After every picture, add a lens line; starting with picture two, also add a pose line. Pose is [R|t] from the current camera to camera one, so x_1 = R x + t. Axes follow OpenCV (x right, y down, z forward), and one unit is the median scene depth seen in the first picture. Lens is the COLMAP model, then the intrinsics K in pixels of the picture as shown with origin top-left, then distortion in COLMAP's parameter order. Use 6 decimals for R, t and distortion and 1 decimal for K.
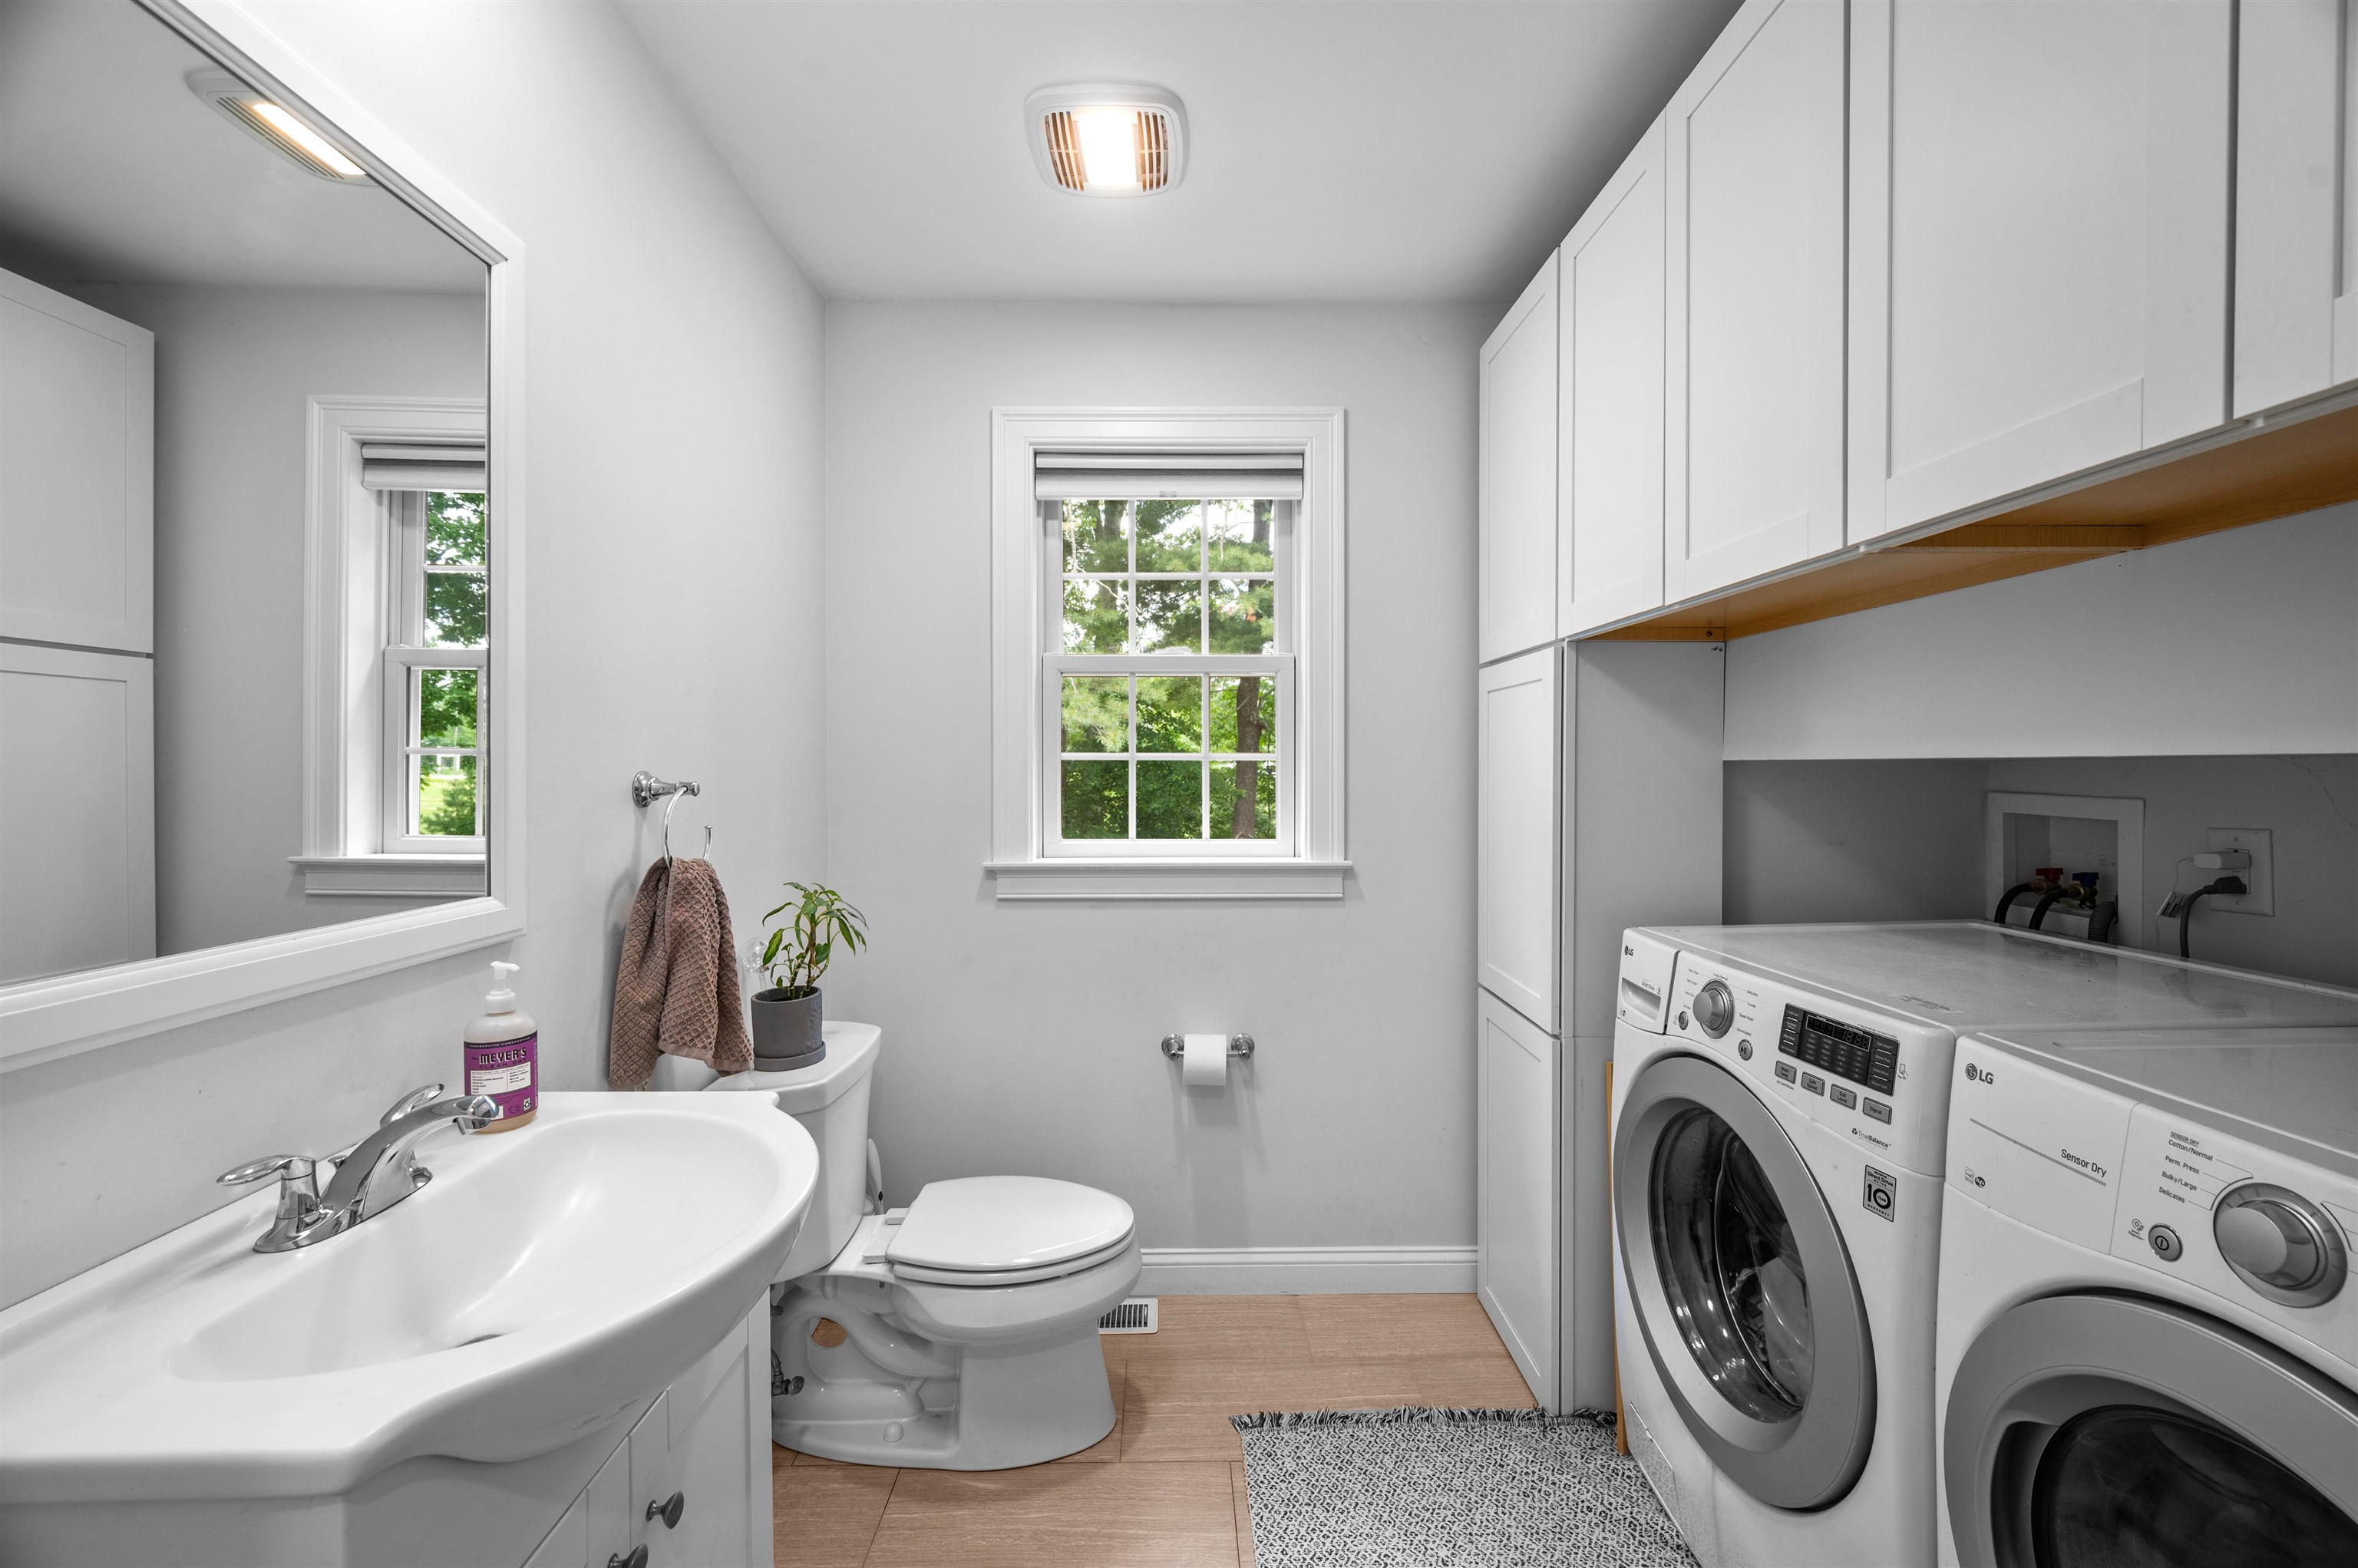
lens RADIAL K [[952.0, 0, 1182.7], [0, 952.0, 770.6], [0, 0, 1]] dist [0.000833, 0.000232]
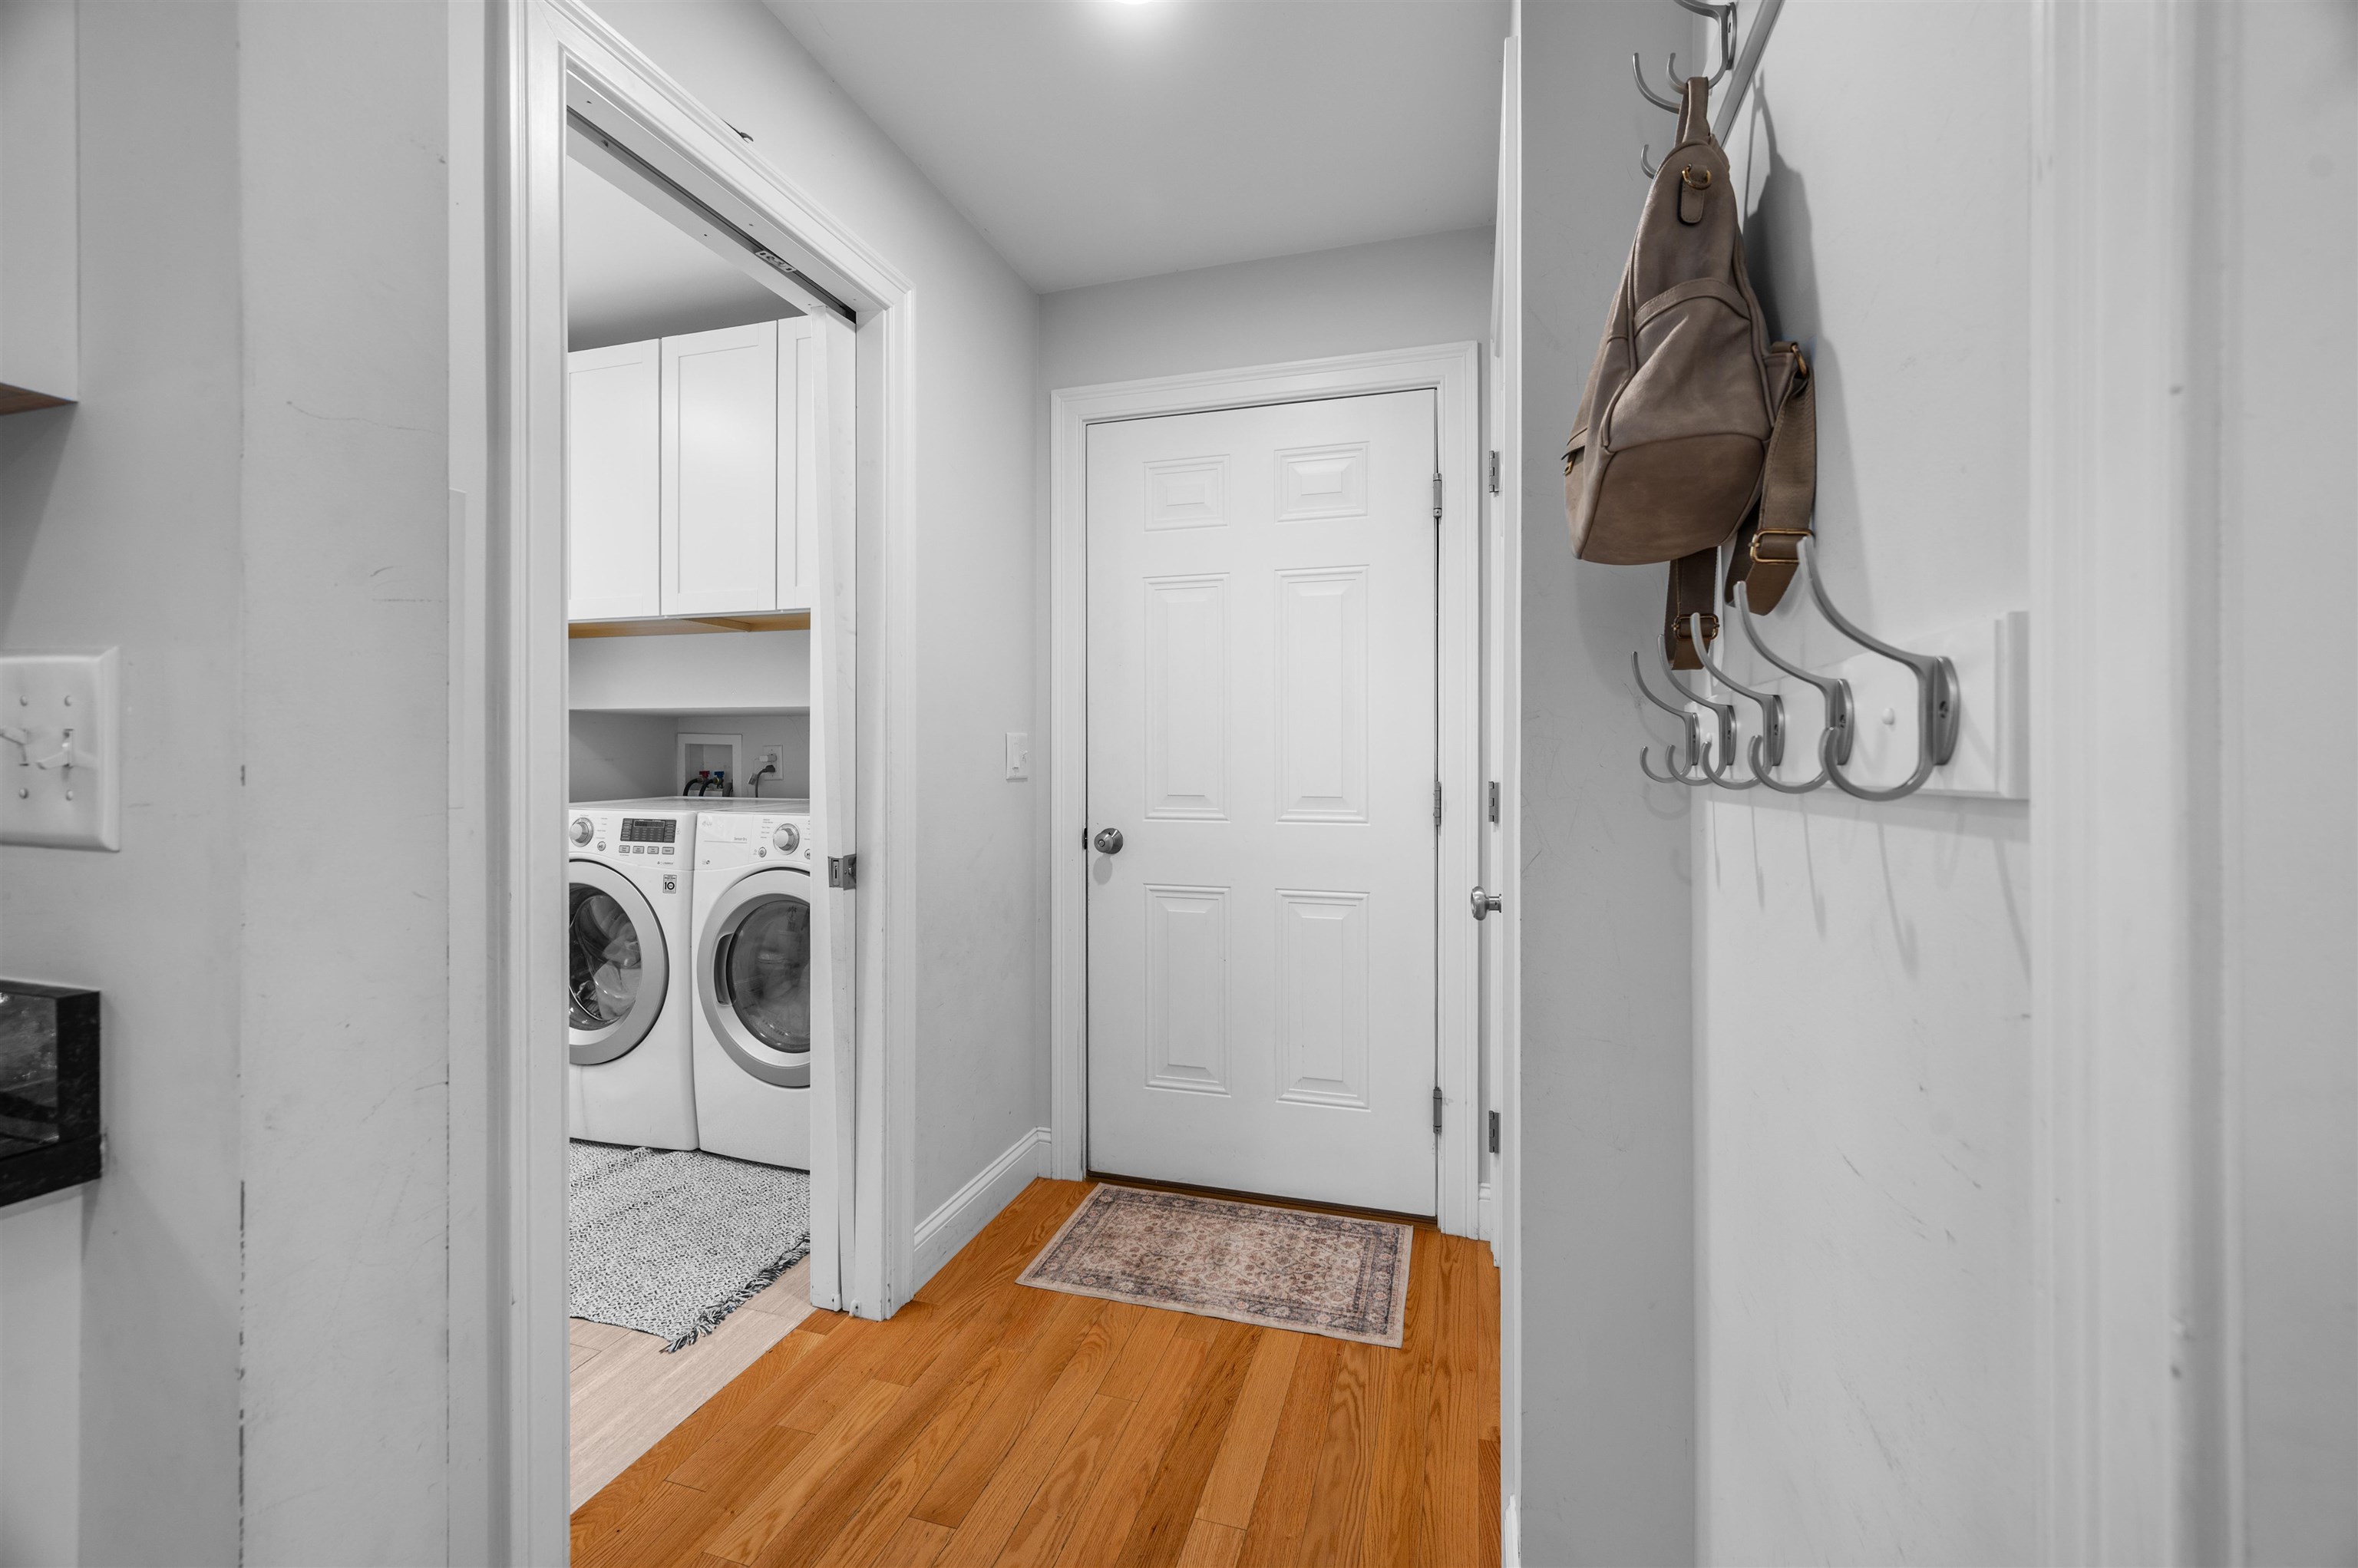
lens RADIAL K [[952.0, 0, 1182.7], [0, 952.0, 770.6], [0, 0, 1]] dist [0.000833, 0.000232]
pose [[0.310344, -0.013939, 0.950522, -0.964053], [0.001399, 0.999898, 0.014206, 0.102698], [-0.950623, -0.003079, 0.310332, -0.821127]]
